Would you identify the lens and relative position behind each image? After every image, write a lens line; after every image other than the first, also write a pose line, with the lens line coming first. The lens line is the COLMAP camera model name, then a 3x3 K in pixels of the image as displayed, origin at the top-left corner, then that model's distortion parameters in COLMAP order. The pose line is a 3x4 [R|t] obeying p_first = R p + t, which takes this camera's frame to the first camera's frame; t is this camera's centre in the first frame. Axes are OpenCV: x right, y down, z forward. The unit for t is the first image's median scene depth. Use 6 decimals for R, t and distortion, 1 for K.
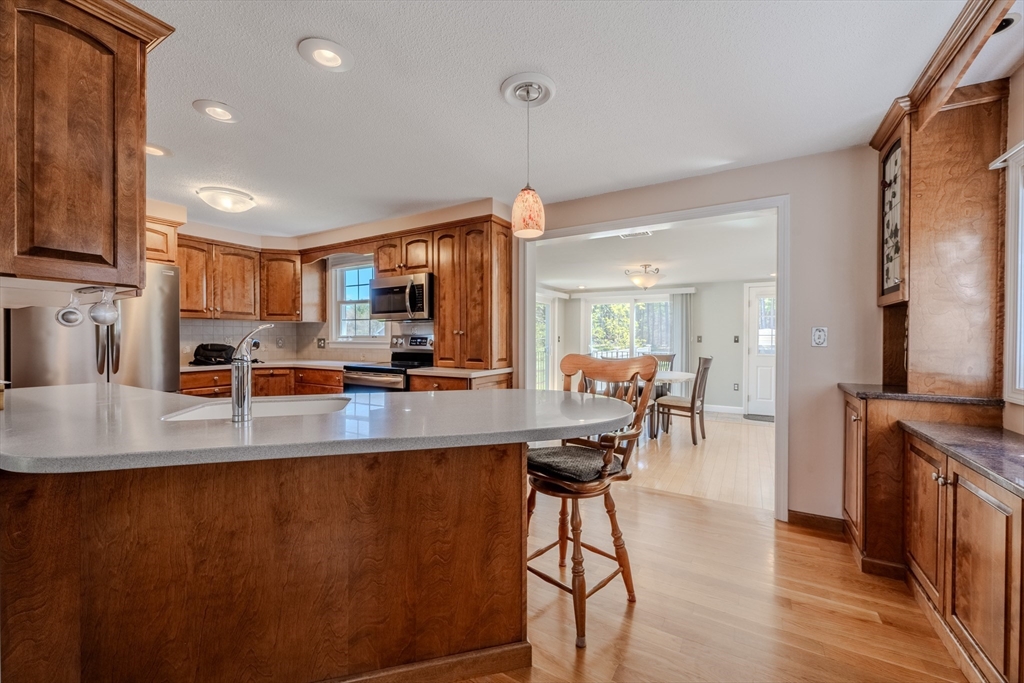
lens RADIAL K [[406.7, 0, 511.0], [0, 406.7, 342.5], [0, 0, 1]] dist [0.001836, -0.000095]
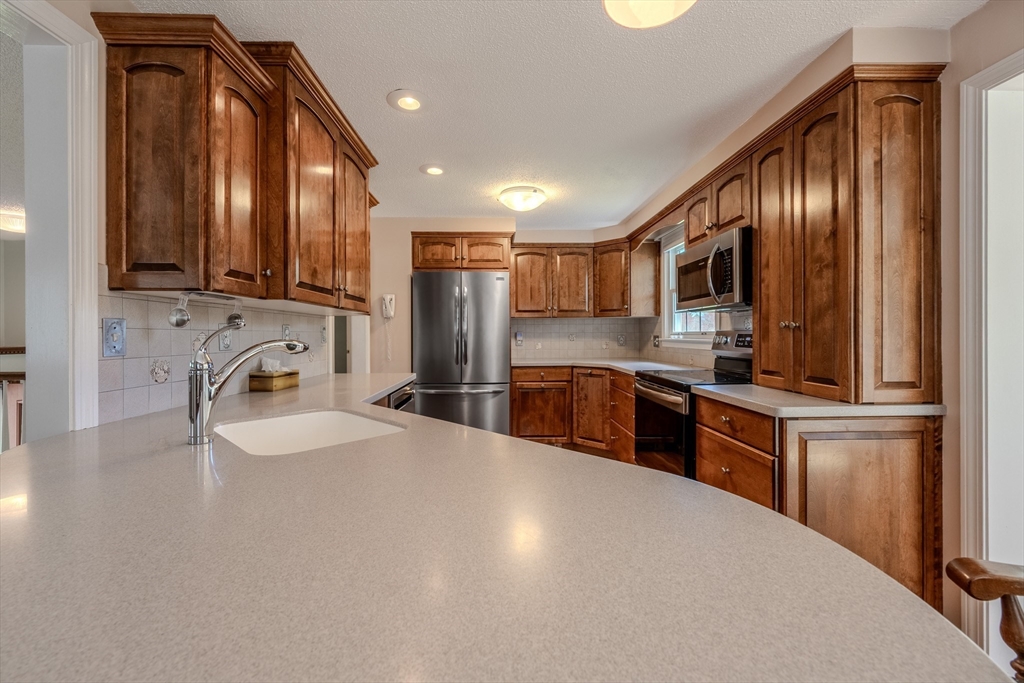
lens RADIAL K [[406.7, 0, 510.0], [0, 406.7, 336.4], [0, 0, 1]] dist [0.001836, -0.000095]
pose [[0.527648, 0.000585, -0.849463, 0.126158], [-0.004330, 0.999989, -0.002002, -0.007078], [0.849452, 0.004734, 0.527645, 0.391114]]
